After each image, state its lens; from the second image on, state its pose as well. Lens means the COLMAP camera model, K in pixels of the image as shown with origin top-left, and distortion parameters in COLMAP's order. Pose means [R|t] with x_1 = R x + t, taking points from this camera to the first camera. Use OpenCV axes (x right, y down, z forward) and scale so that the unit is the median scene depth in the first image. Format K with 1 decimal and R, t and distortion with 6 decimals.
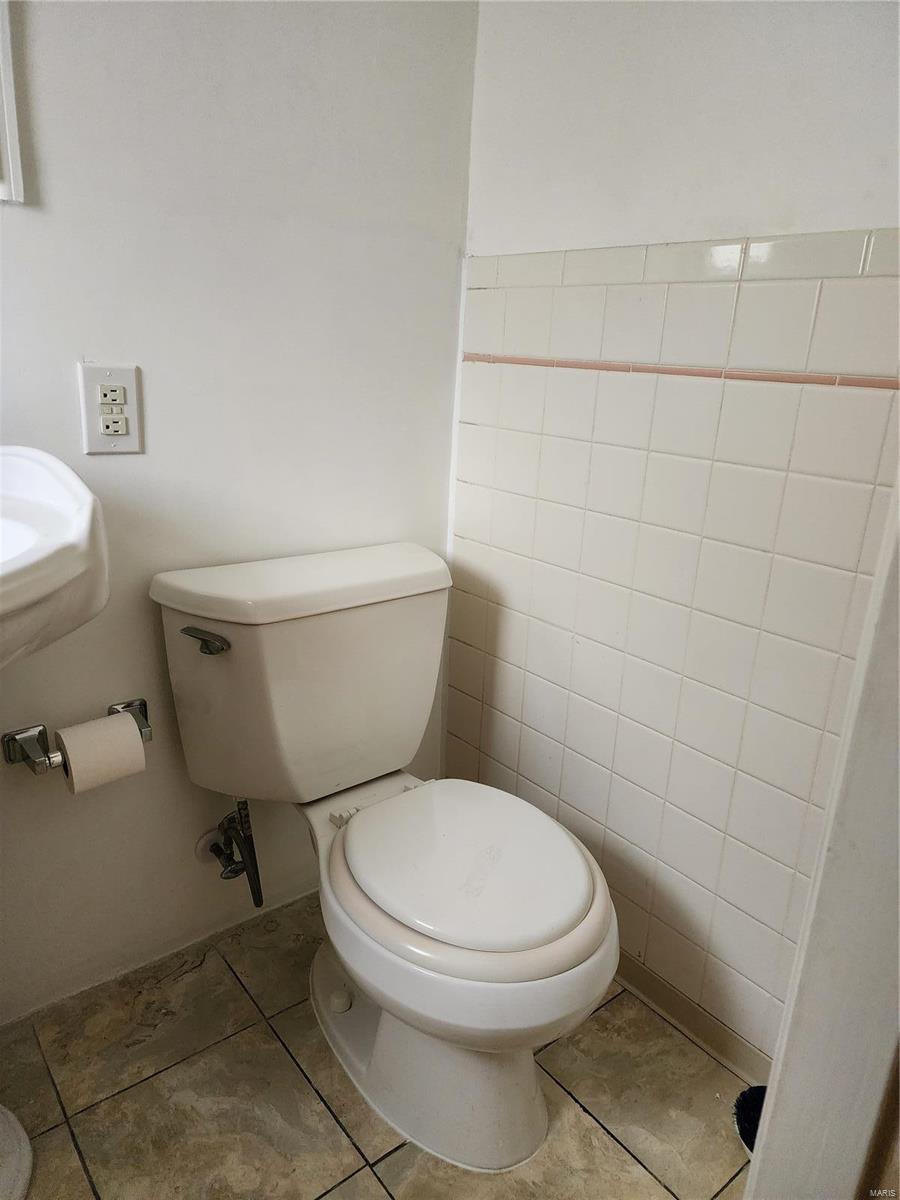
lens RADIAL K [[780.6, 0, 450.0], [0, 780.6, 600.0], [0, 0, 1]] dist [0.056671, -0.057512]
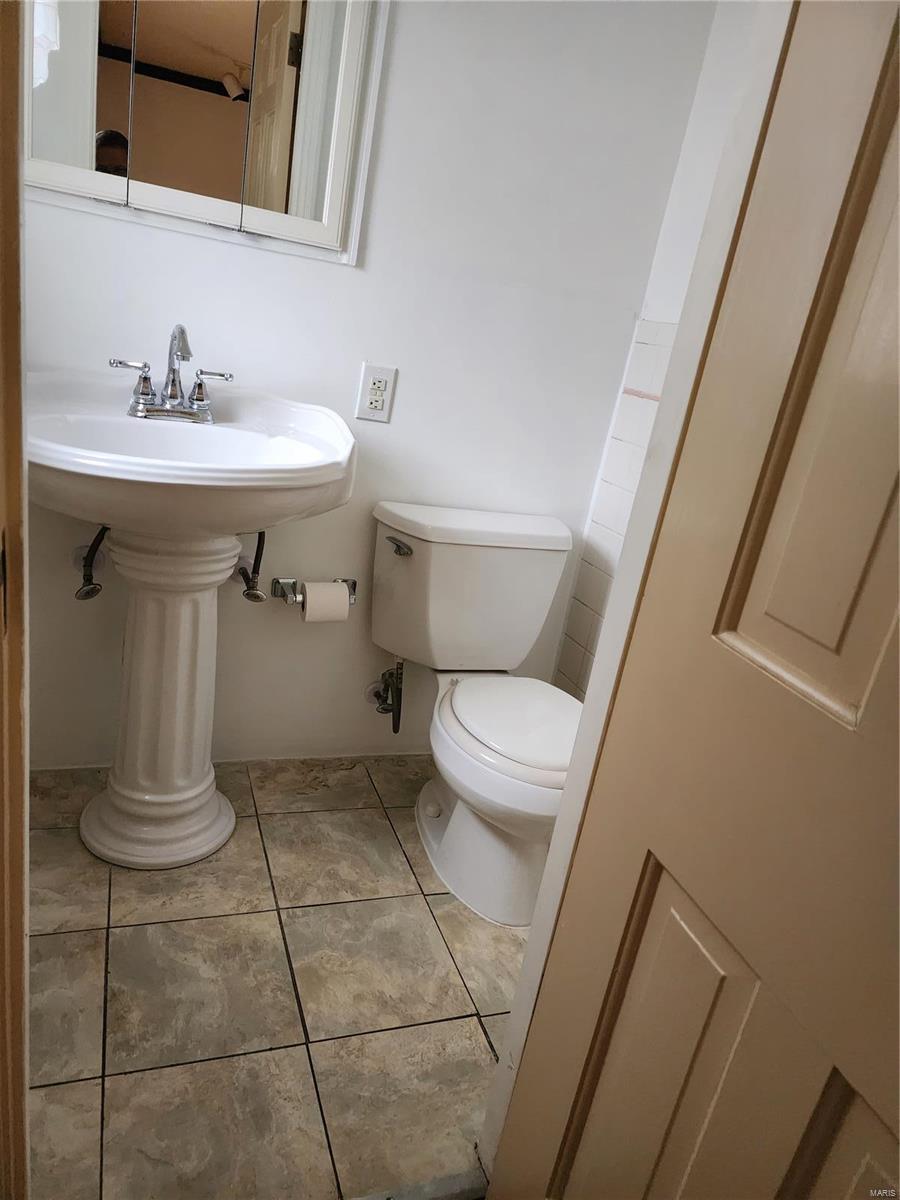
lens RADIAL K [[807.6, 0, 455.1], [0, 807.6, 599.7], [0, 0, 1]] dist [0.080597, -0.072782]
pose [[0.941872, 0.211879, -0.260738, 0.231250], [-0.216868, 0.976151, 0.009836, 0.112747], [0.256604, 0.047281, 0.965359, -0.510076]]
